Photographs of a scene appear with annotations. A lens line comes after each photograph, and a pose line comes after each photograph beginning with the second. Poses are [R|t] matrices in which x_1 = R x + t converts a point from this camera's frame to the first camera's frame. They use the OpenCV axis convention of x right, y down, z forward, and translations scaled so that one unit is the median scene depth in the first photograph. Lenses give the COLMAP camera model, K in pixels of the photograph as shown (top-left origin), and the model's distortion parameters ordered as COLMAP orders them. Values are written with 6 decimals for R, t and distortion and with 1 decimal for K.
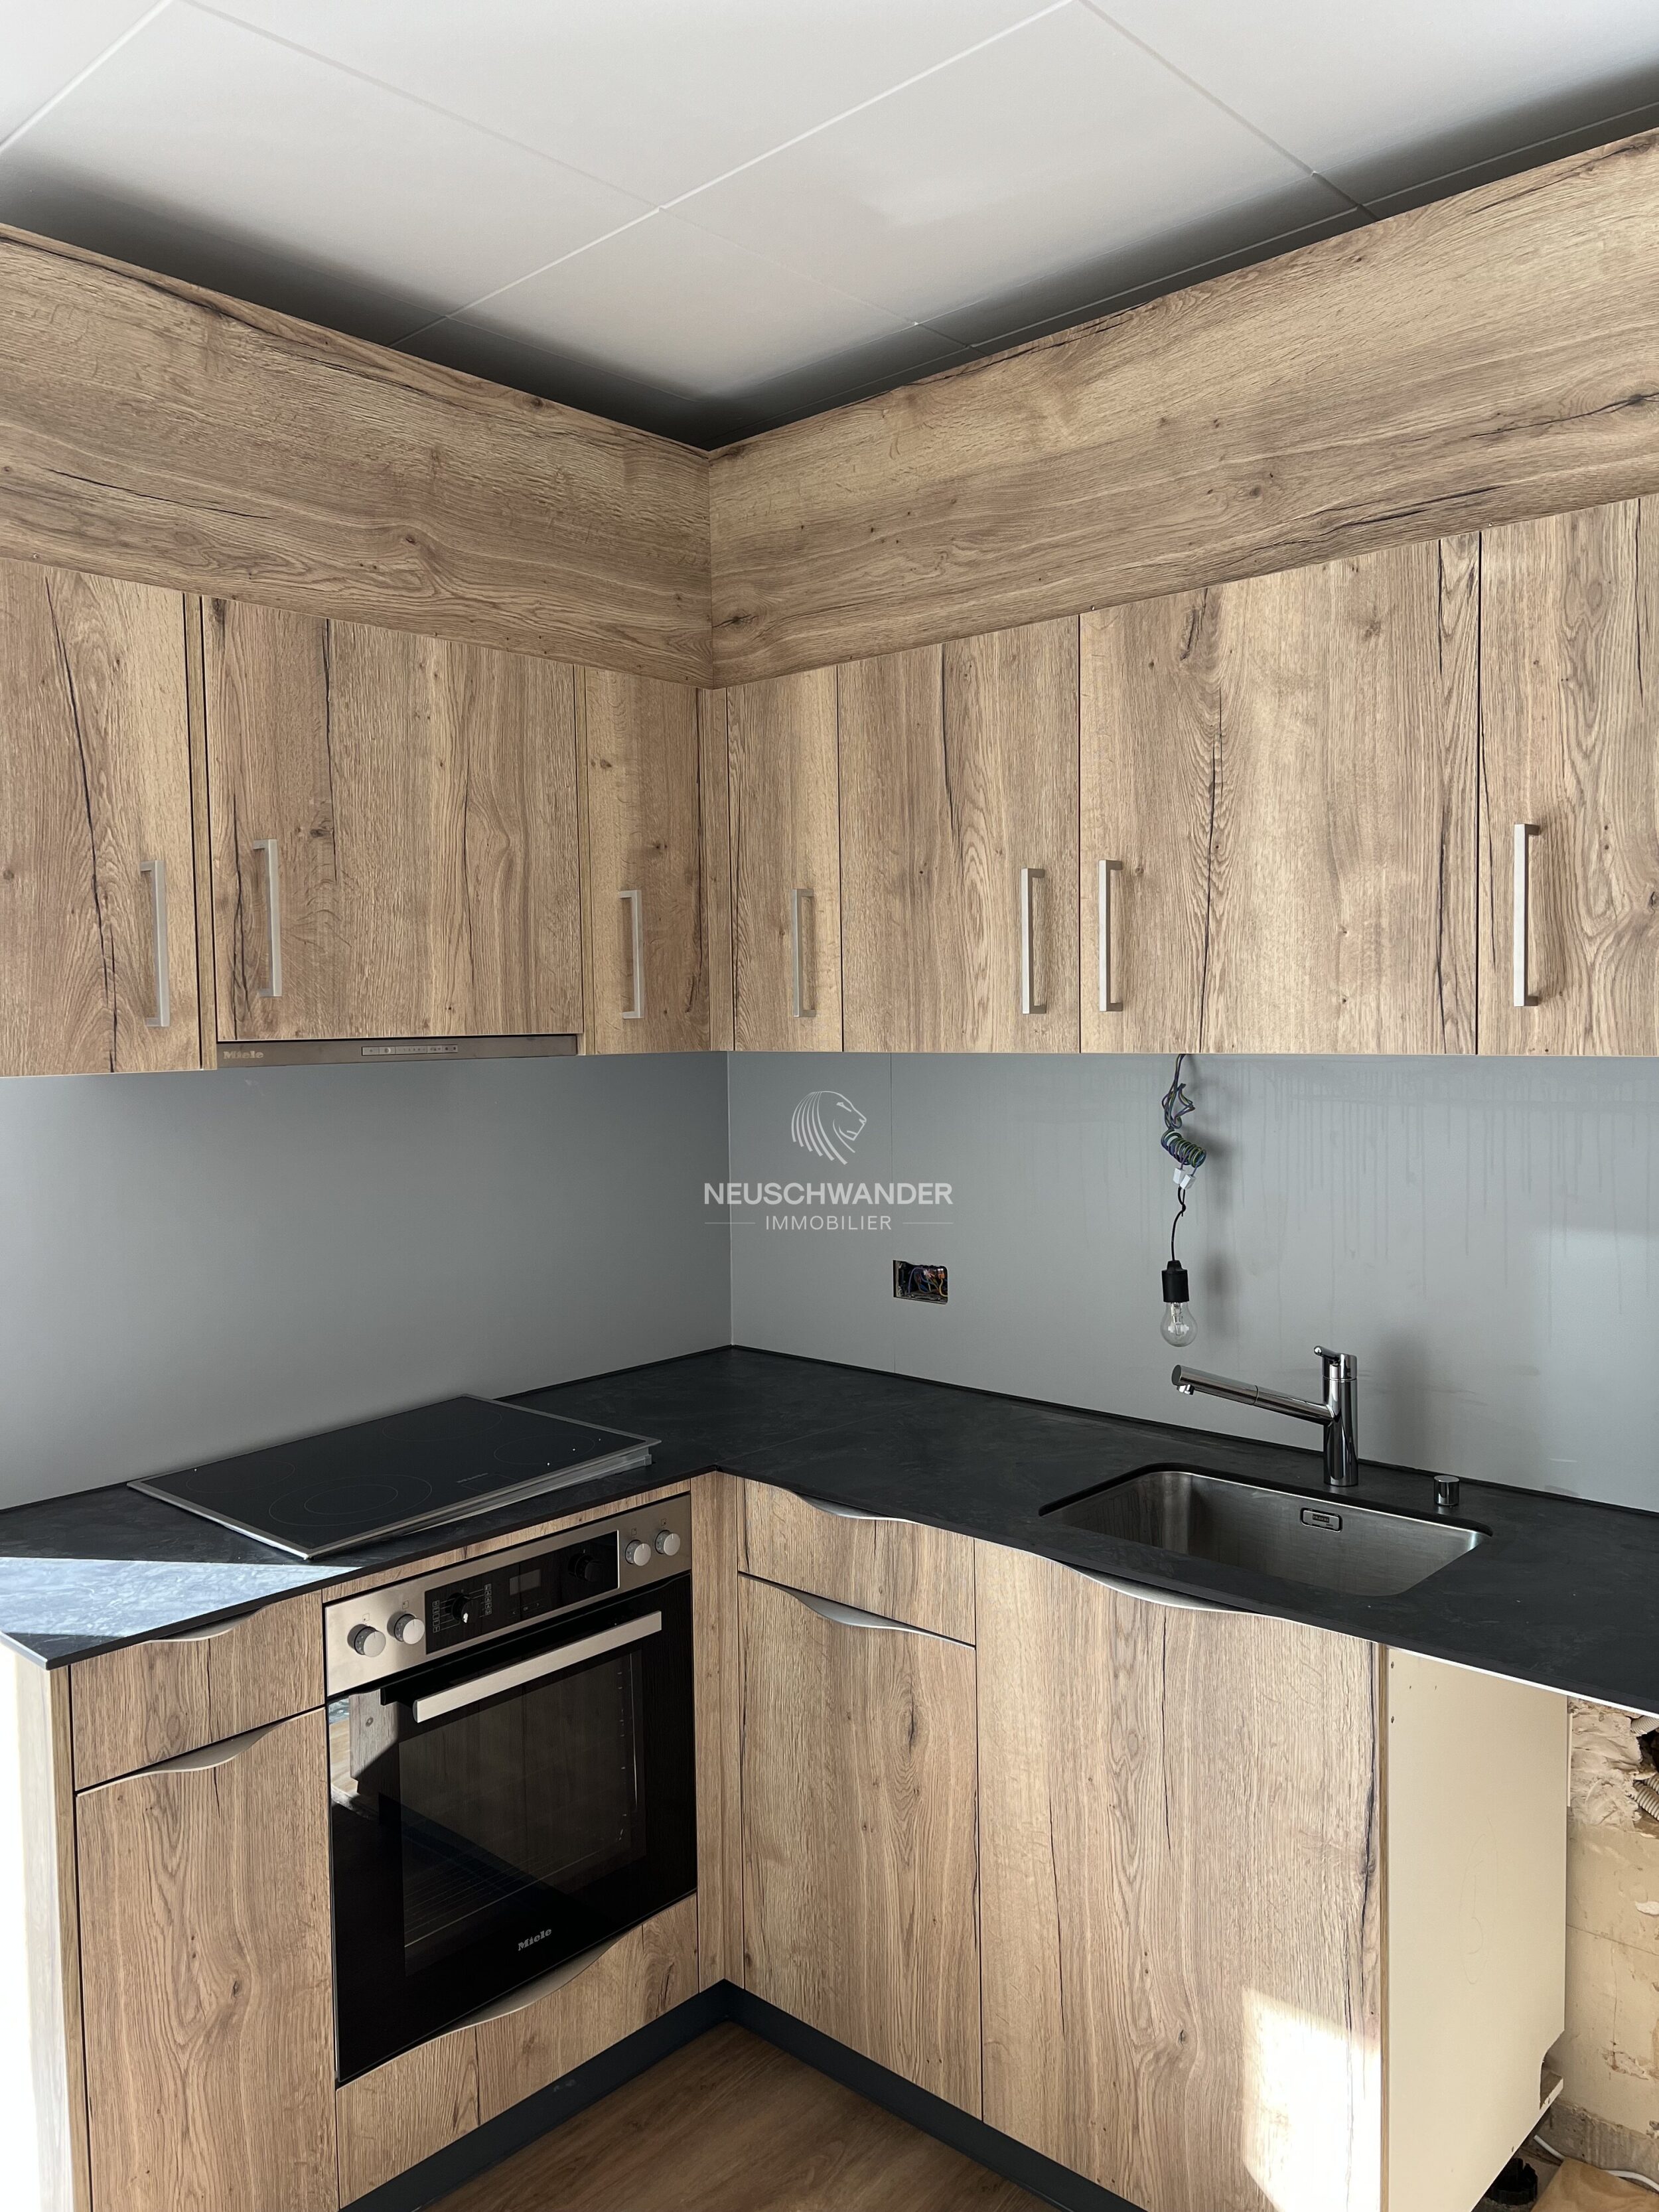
lens RADIAL K [[1676.5, 0, 818.6], [0, 1676.5, 1111.0], [0, 0, 1]] dist [0.038832, -0.038661]
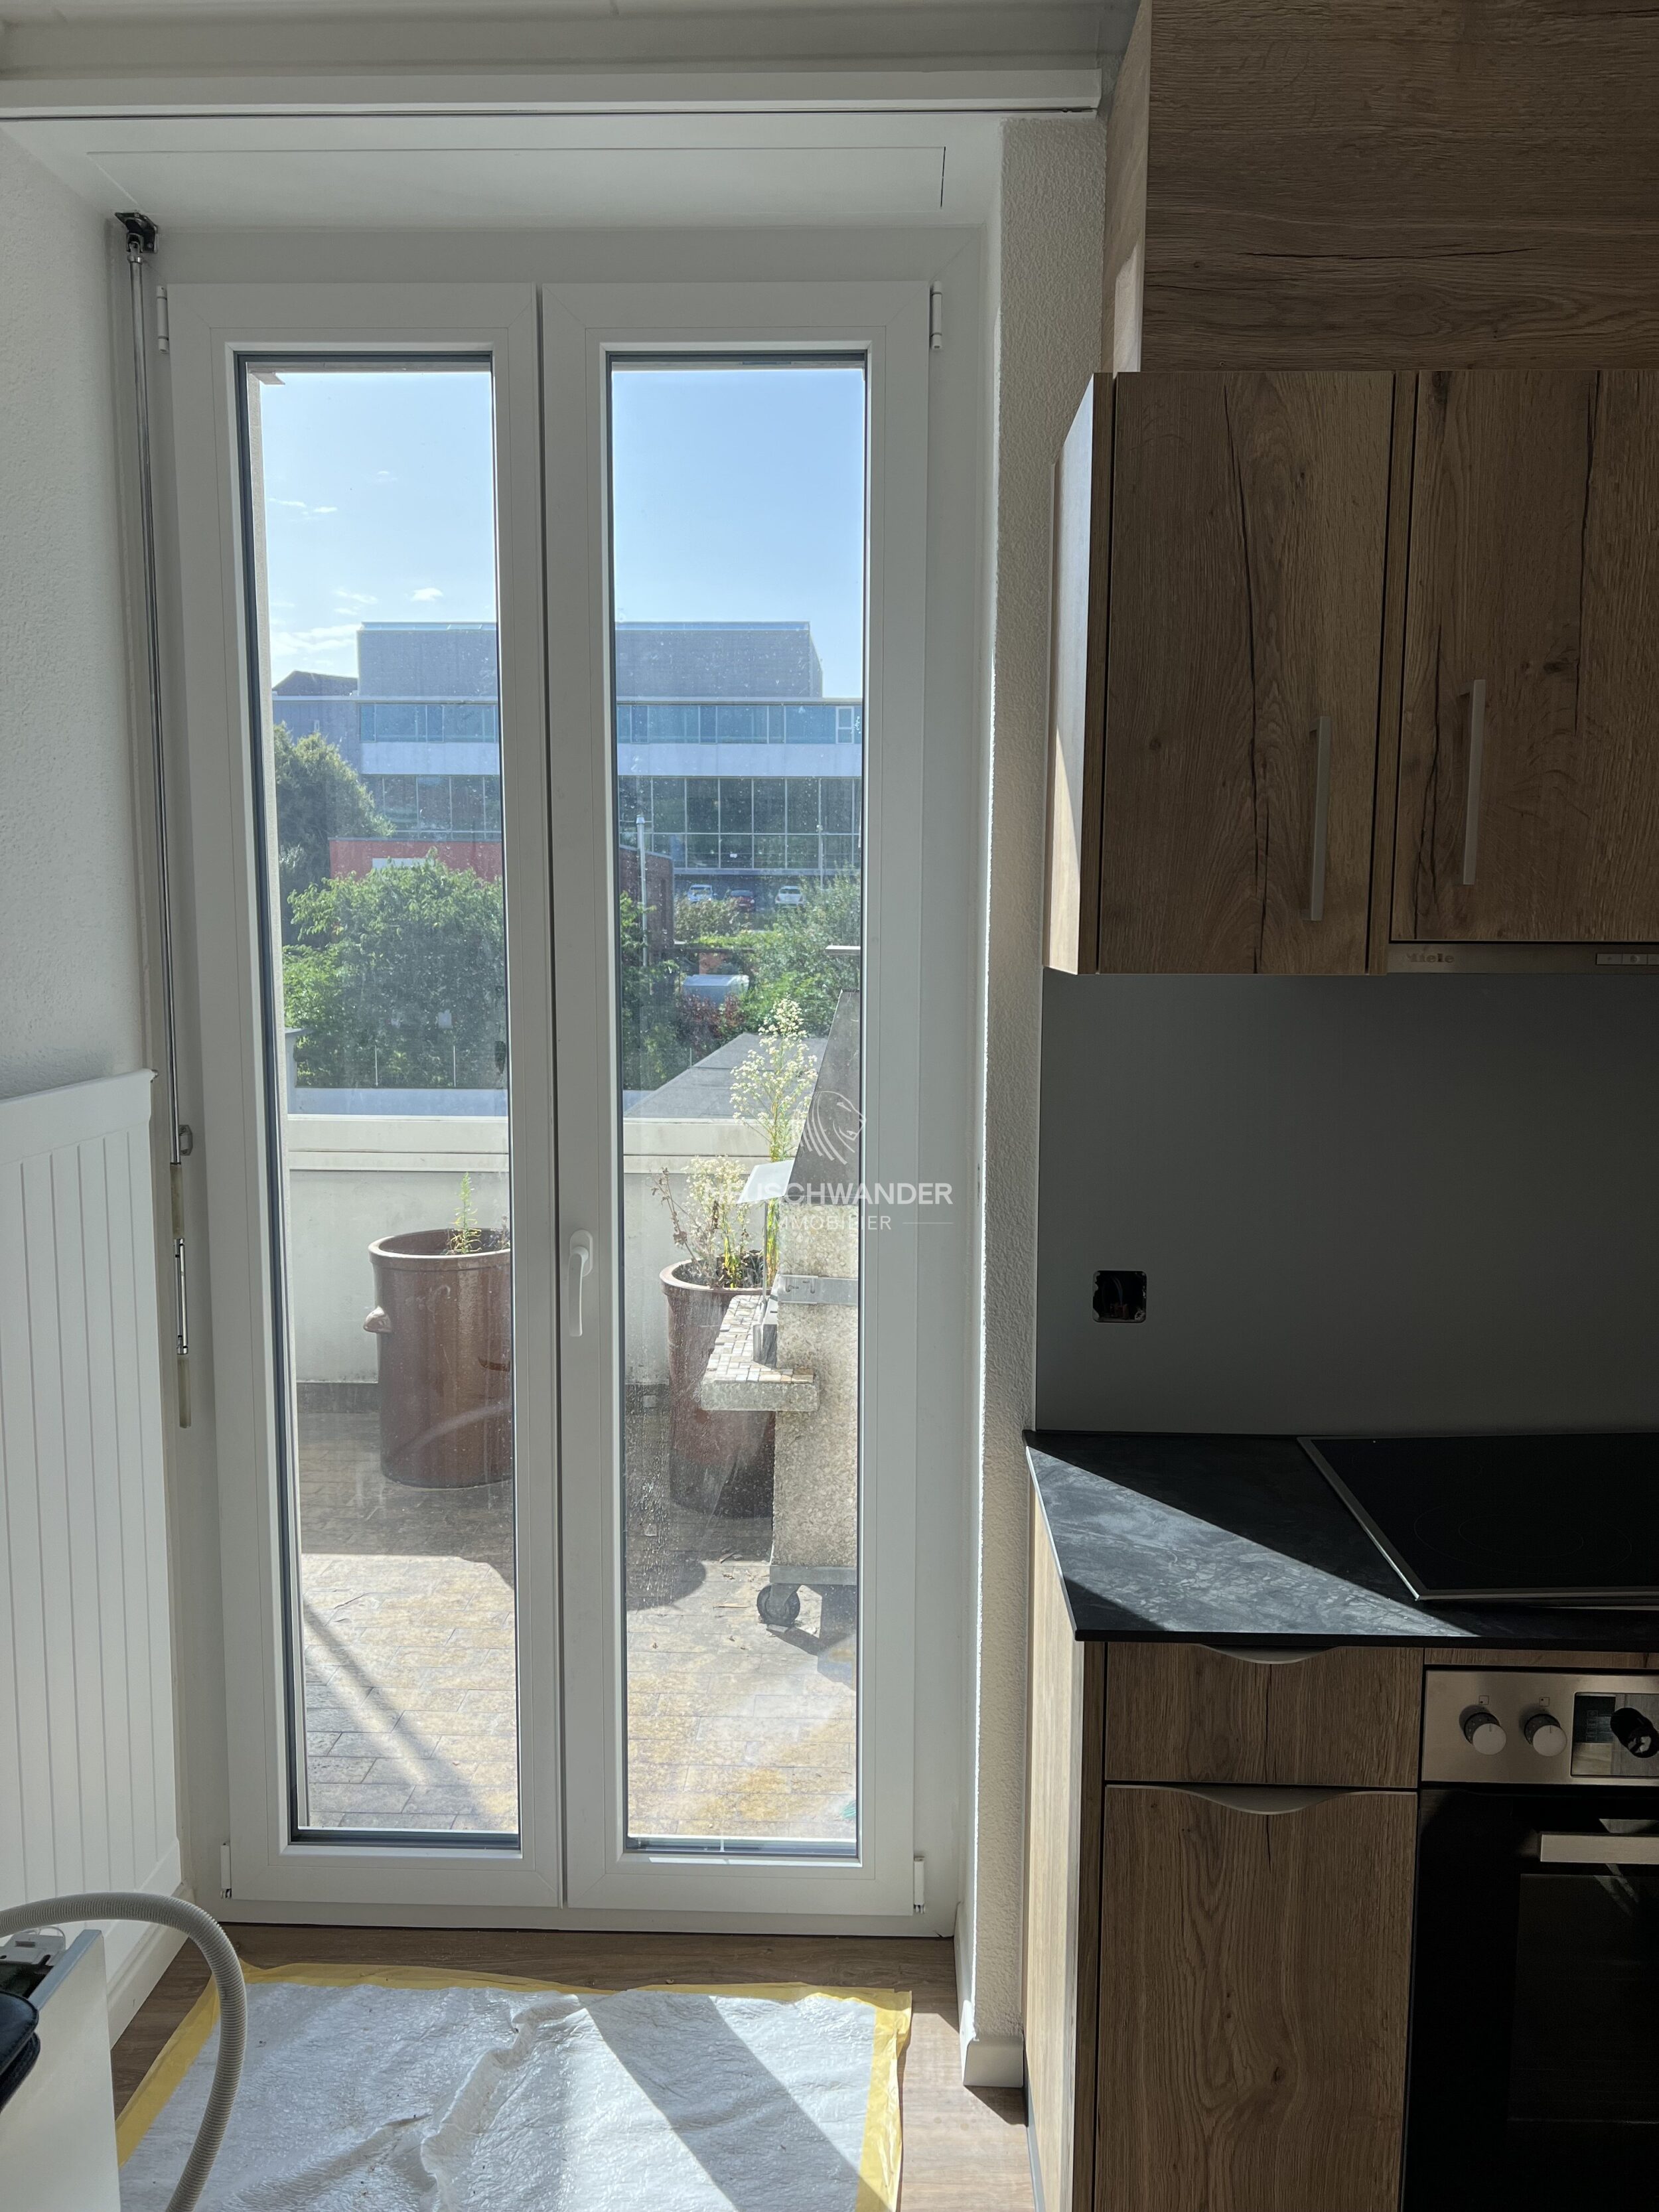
lens RADIAL K [[1676.5, 0, 818.6], [0, 1676.5, 1111.0], [0, 0, 1]] dist [0.038832, -0.038661]
pose [[0.660986, 0.106158, -0.742852, 0.074131], [-0.060110, 0.994252, 0.088599, -0.015813], [0.747987, -0.013910, 0.663567, 0.270050]]
